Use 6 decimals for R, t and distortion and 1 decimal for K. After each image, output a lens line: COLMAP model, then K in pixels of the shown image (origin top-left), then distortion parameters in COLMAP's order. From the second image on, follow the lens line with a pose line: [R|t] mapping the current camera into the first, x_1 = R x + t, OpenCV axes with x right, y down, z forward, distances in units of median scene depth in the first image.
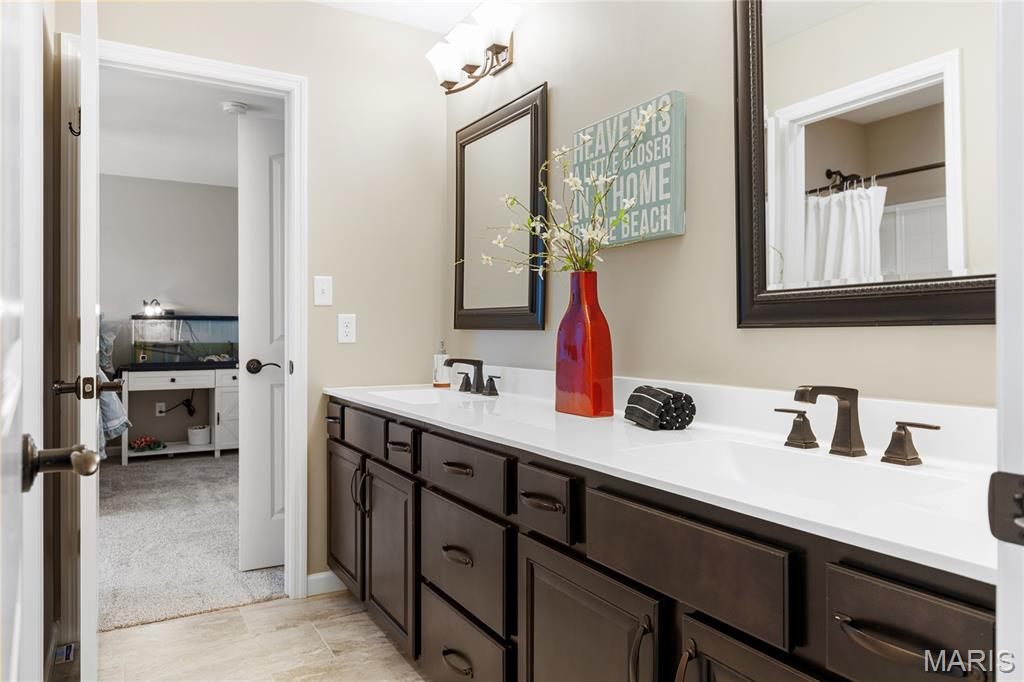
lens RADIAL K [[703.9, 0, 512.0], [0, 703.9, 337.4], [0, 0, 1]] dist [-0.003860, 0.003992]
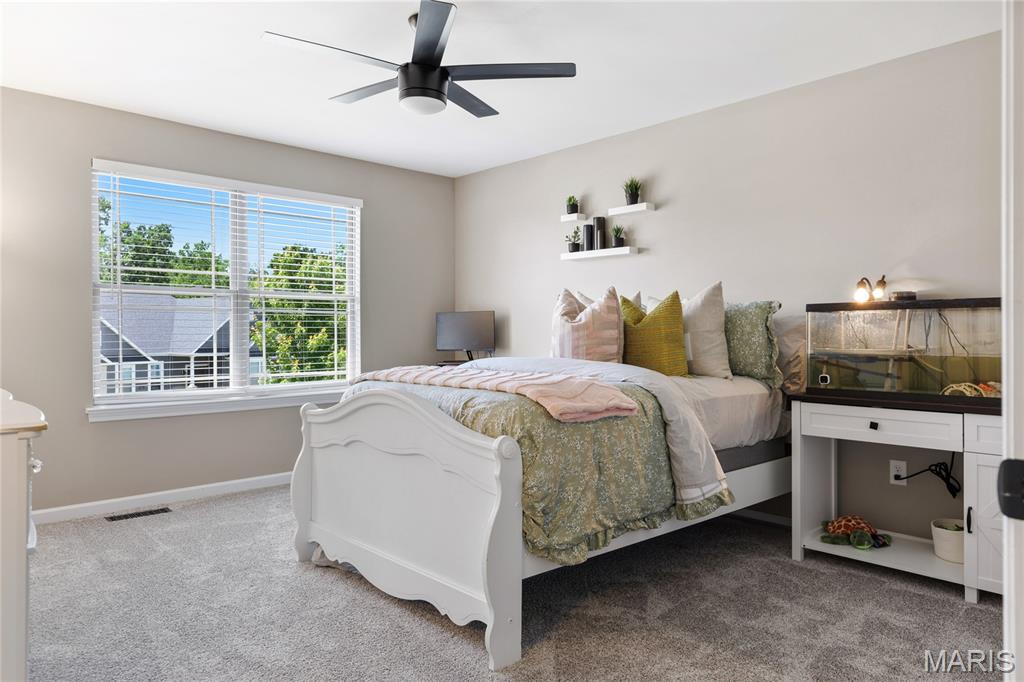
lens RADIAL K [[674.1, 0, 511.6], [0, 674.1, 336.6], [0, 0, 1]] dist [0.008165, 0.002281]
pose [[0.225515, 0.002645, -0.974236, -0.050765], [-0.000916, 0.999996, 0.002503, -0.006392], [0.974239, 0.000328, 0.225517, 0.605242]]
